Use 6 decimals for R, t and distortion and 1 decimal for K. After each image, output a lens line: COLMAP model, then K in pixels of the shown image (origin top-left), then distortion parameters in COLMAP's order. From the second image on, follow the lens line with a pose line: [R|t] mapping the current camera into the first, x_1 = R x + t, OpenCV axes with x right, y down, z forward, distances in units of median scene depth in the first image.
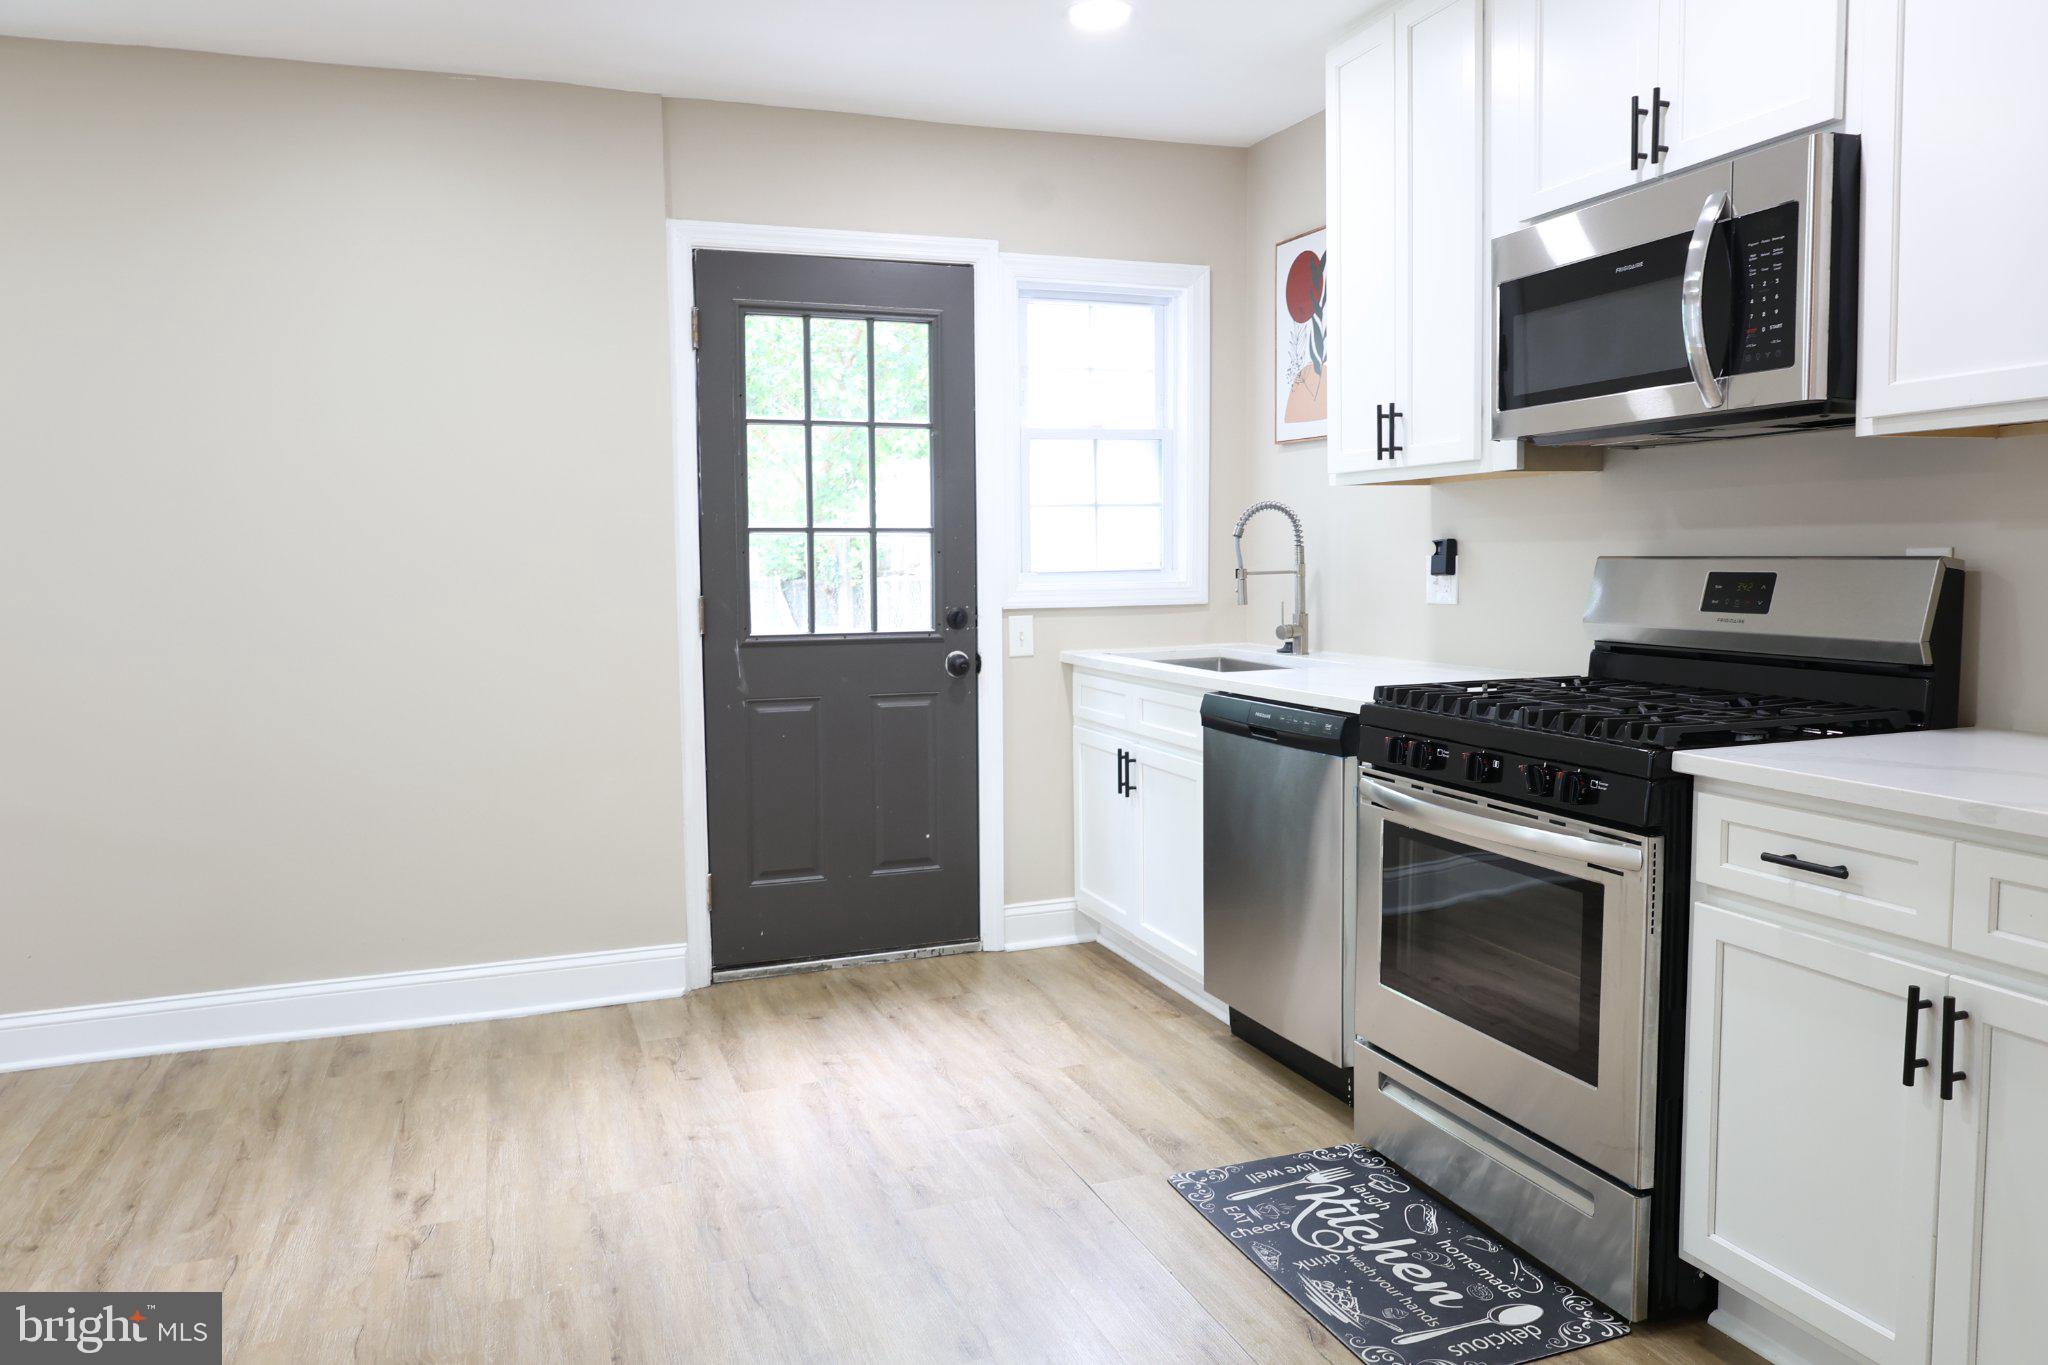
lens RADIAL K [[1399.5, 0, 1029.9], [0, 1399.5, 679.9], [0, 0, 1]] dist [-0.017775, 0.009458]
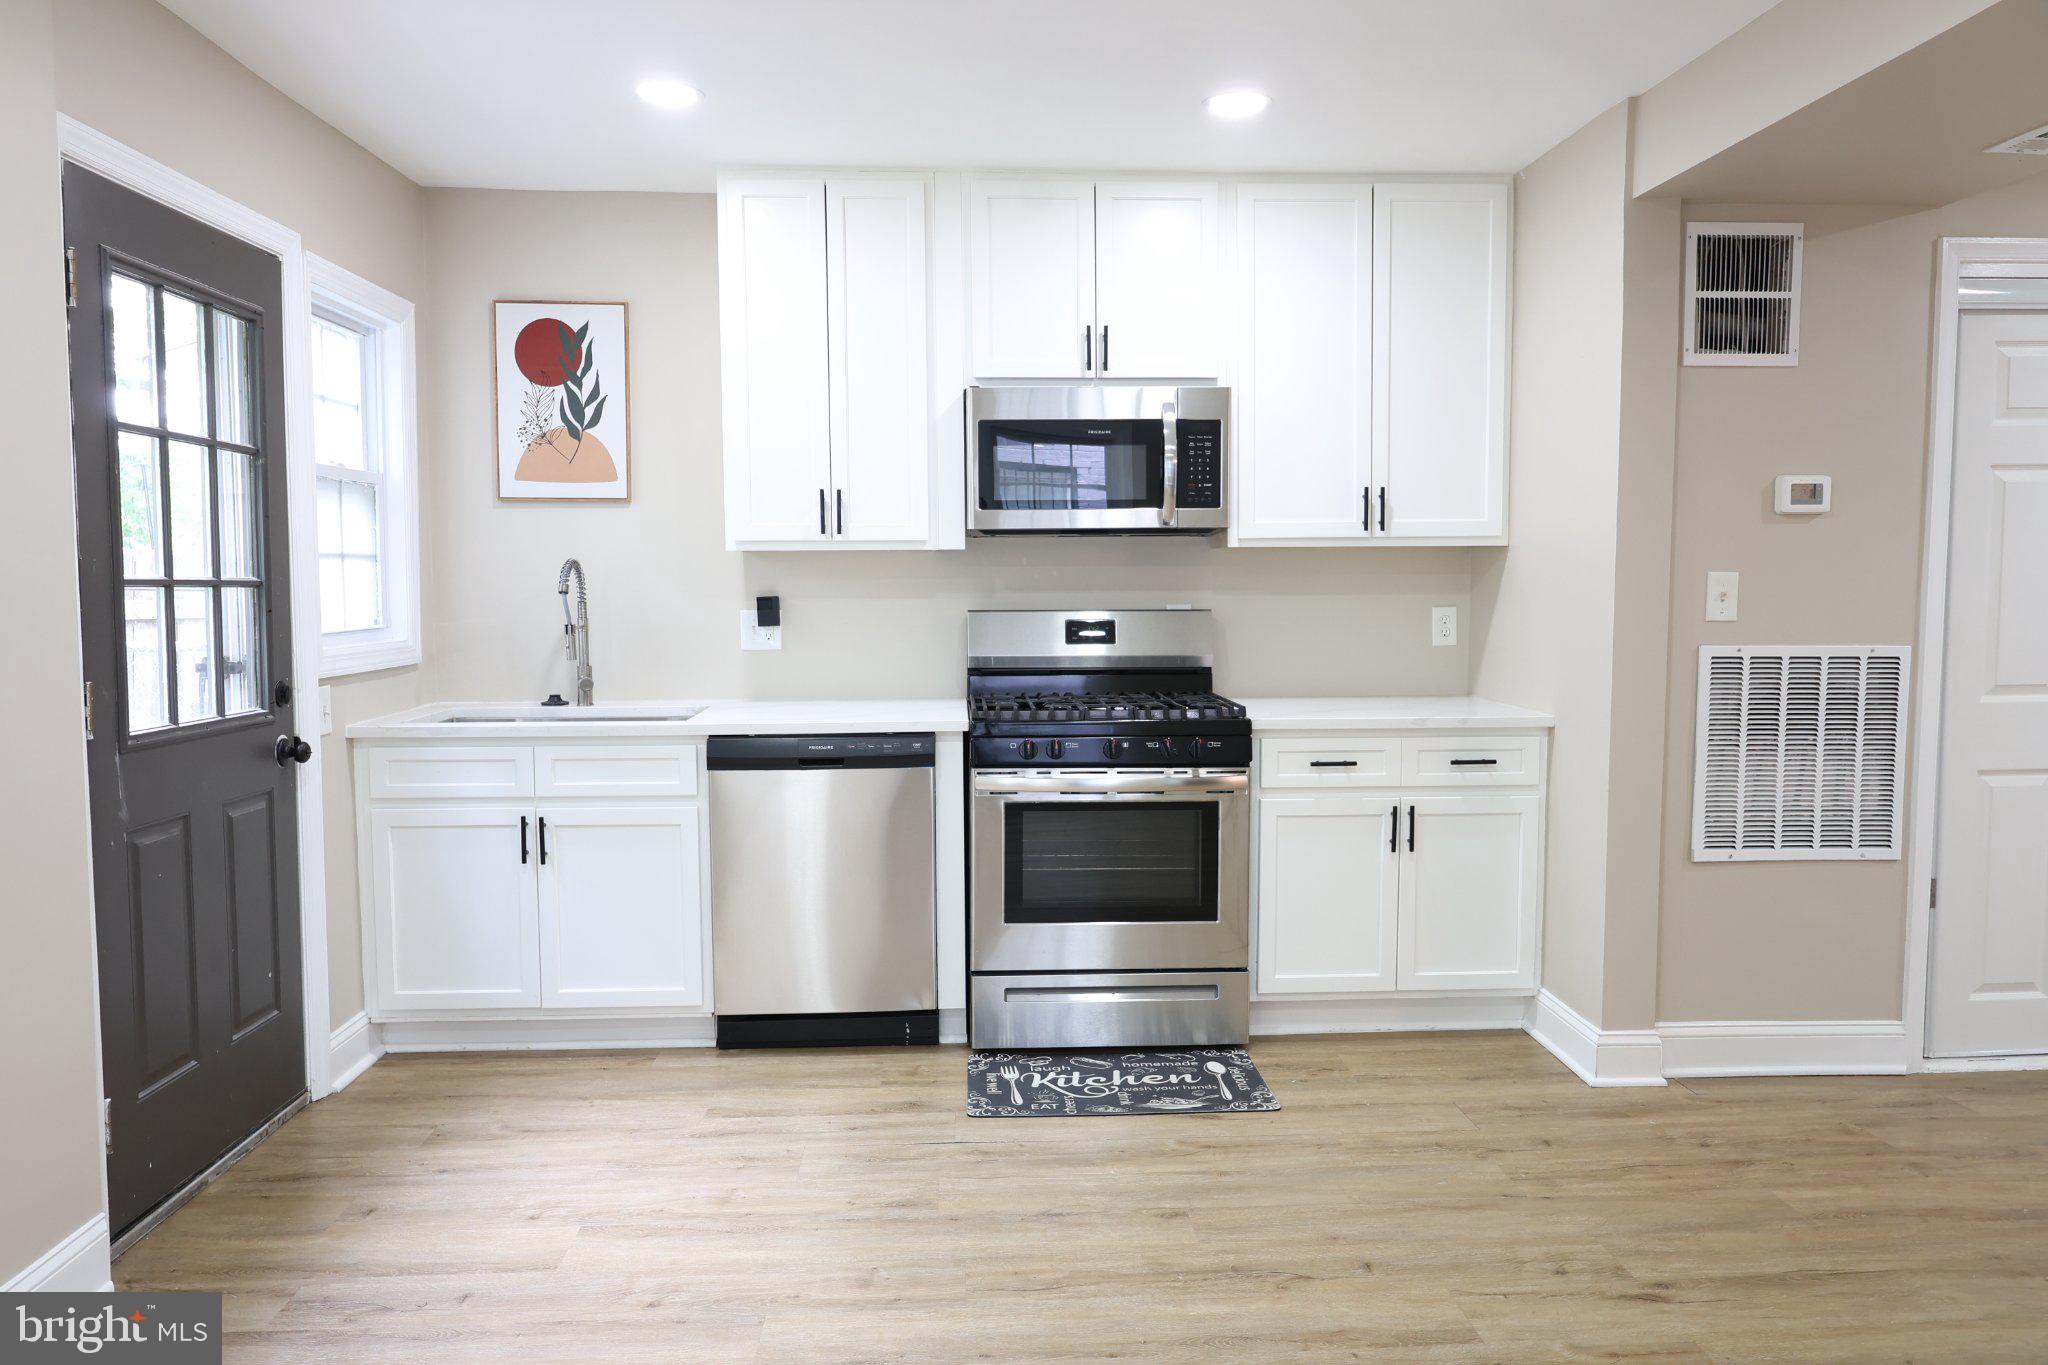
lens RADIAL K [[1399.5, 0, 1023.4], [0, 1399.5, 674.4], [0, 0, 1]] dist [-0.017775, 0.009458]
pose [[0.313710, -0.054284, 0.947966, -0.817176], [0.085947, 0.995890, 0.028586, -0.050276], [-0.945621, 0.072507, 0.317086, 0.420281]]
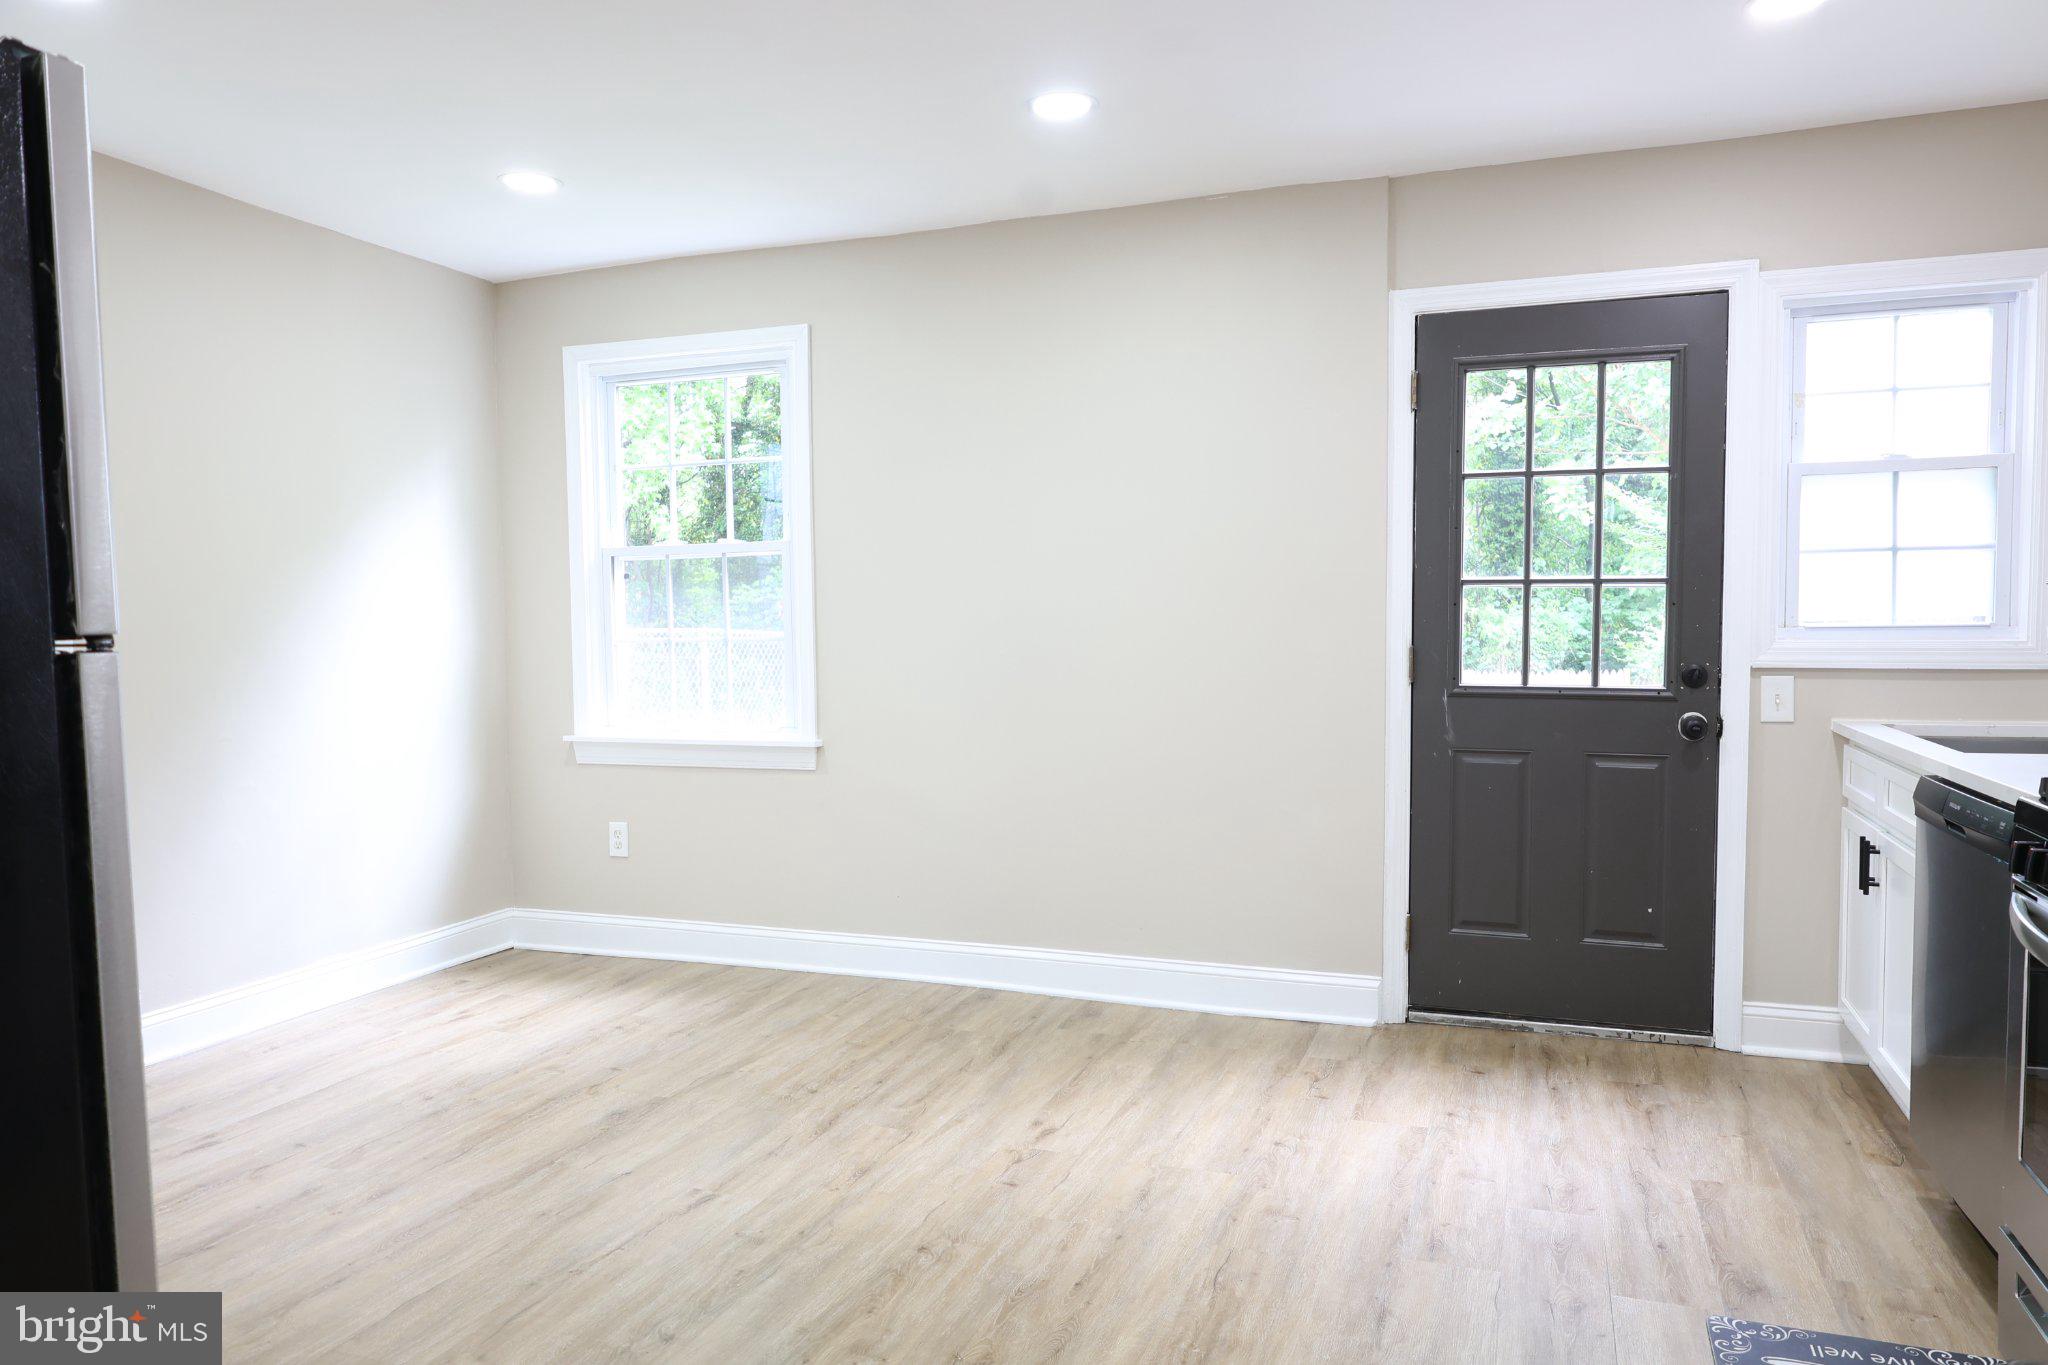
lens RADIAL K [[1399.5, 0, 1026.1], [0, 1399.5, 678.1], [0, 0, 1]] dist [-0.017775, 0.009458]
pose [[0.753986, 0.037251, -0.655833, 0.262712], [-0.061400, 0.998016, -0.013903, -0.004058], [0.654014, 0.050751, 0.754778, 0.032090]]
